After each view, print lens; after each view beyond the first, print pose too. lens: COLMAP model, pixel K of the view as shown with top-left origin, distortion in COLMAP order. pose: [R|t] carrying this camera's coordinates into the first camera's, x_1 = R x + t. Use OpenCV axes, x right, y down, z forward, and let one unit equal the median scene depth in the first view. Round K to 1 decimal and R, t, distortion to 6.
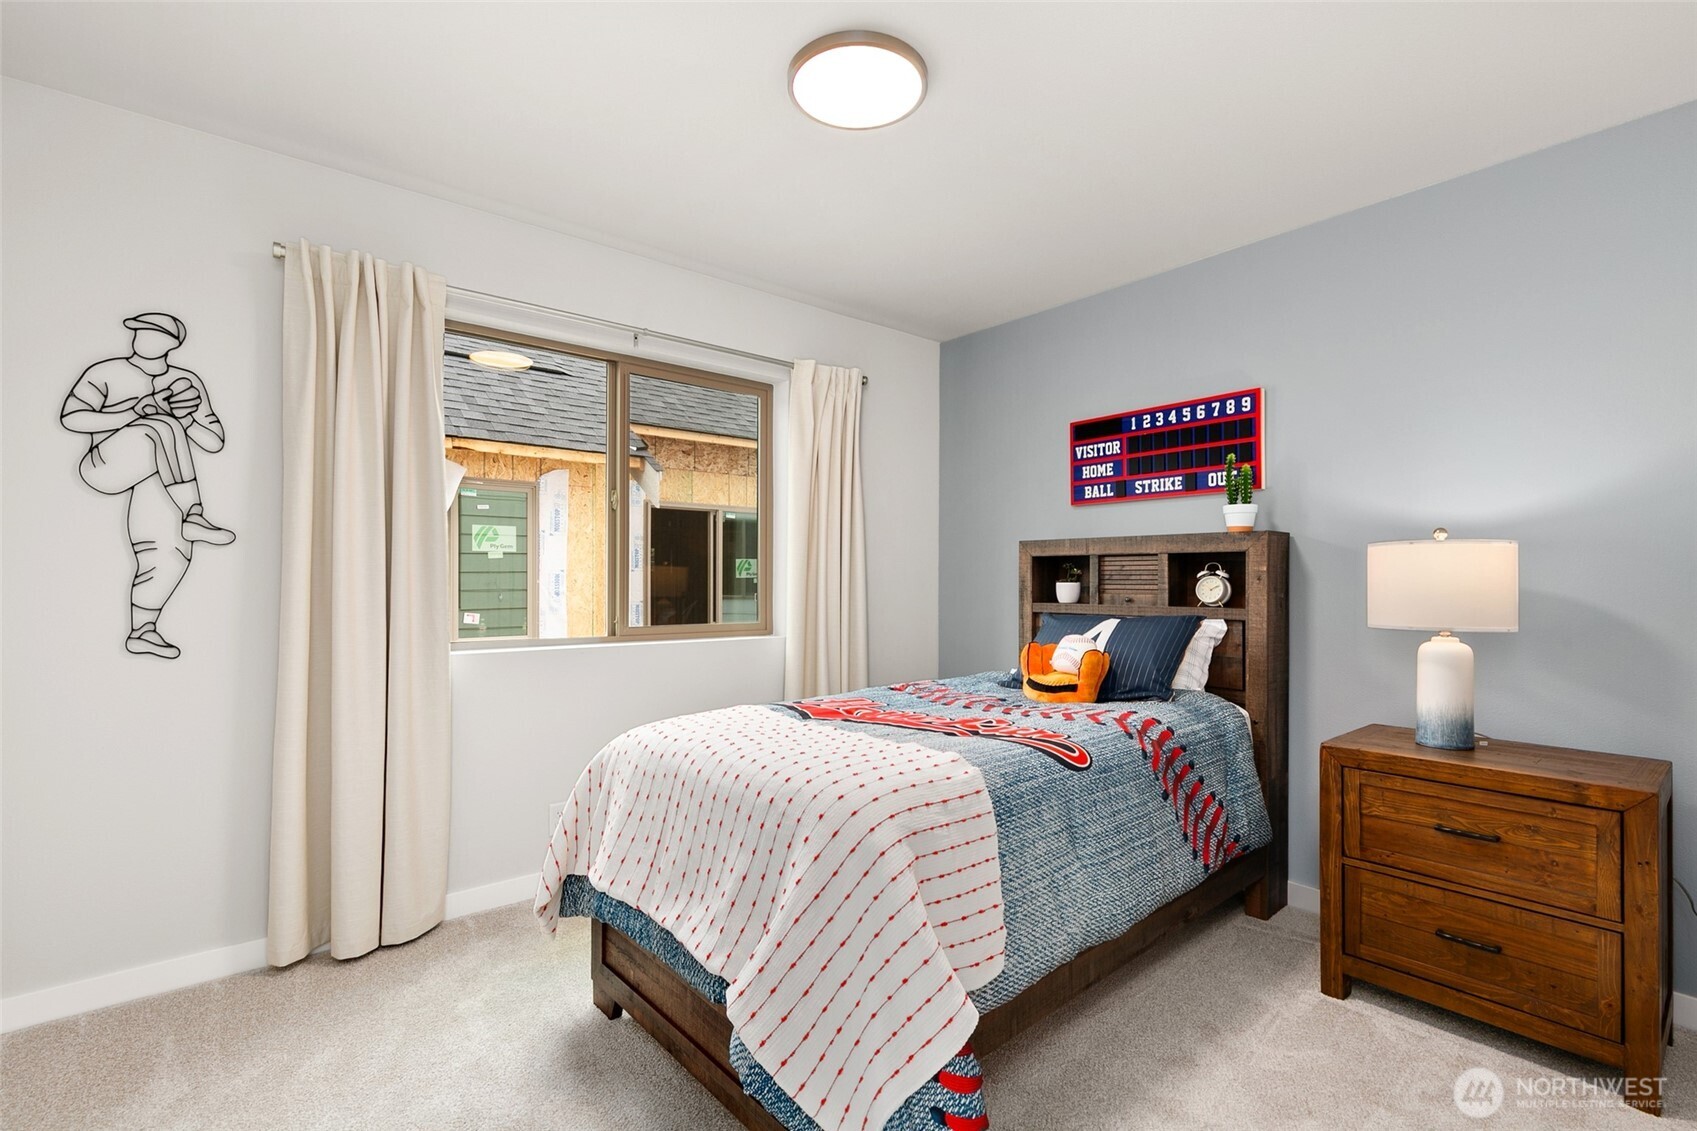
lens RADIAL K [[758.7, 0, 847.2], [0, 758.7, 570.1], [0, 0, 1]] dist [0.003312, 0.000552]
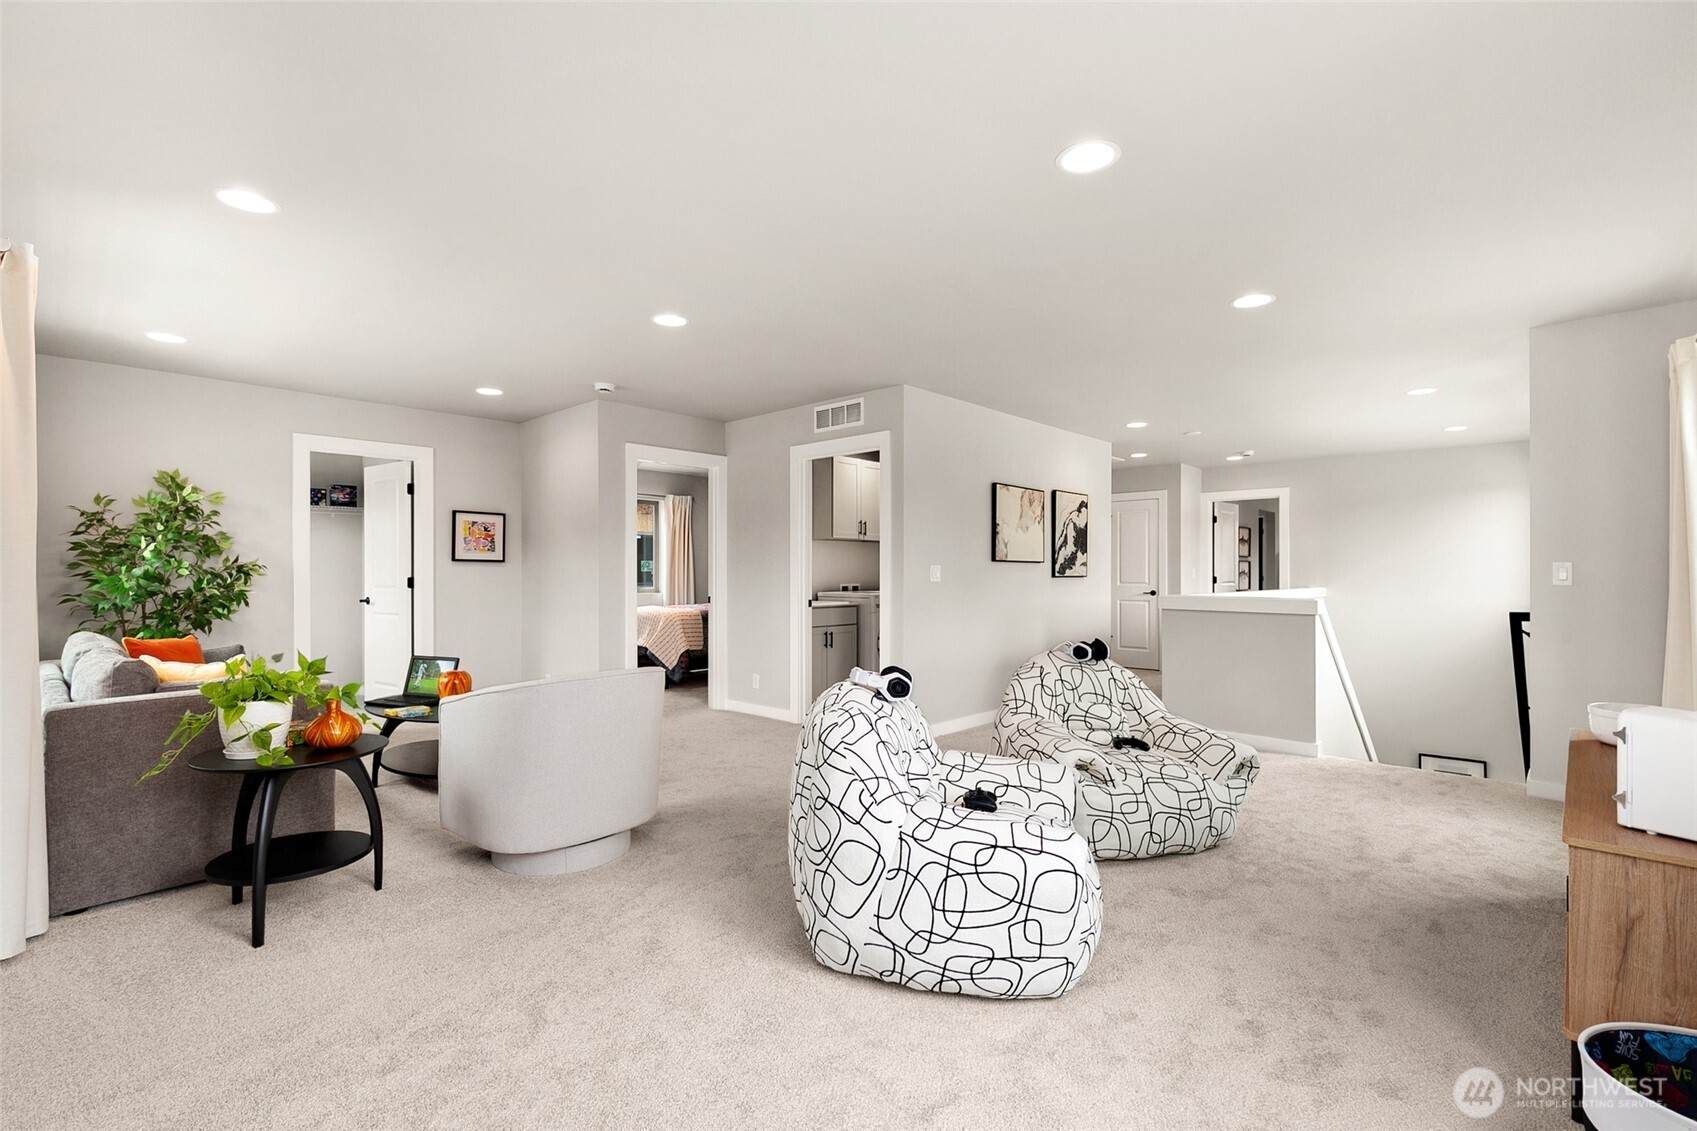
lens RADIAL K [[758.7, 0, 847.2], [0, 758.7, 570.1], [0, 0, 1]] dist [0.003312, 0.000552]
pose [[0.991466, -0.004067, 0.130303, 0.209251], [0.001360, 0.999782, 0.020854, -0.055852], [-0.130359, -0.020499, 0.991255, -1.708801]]
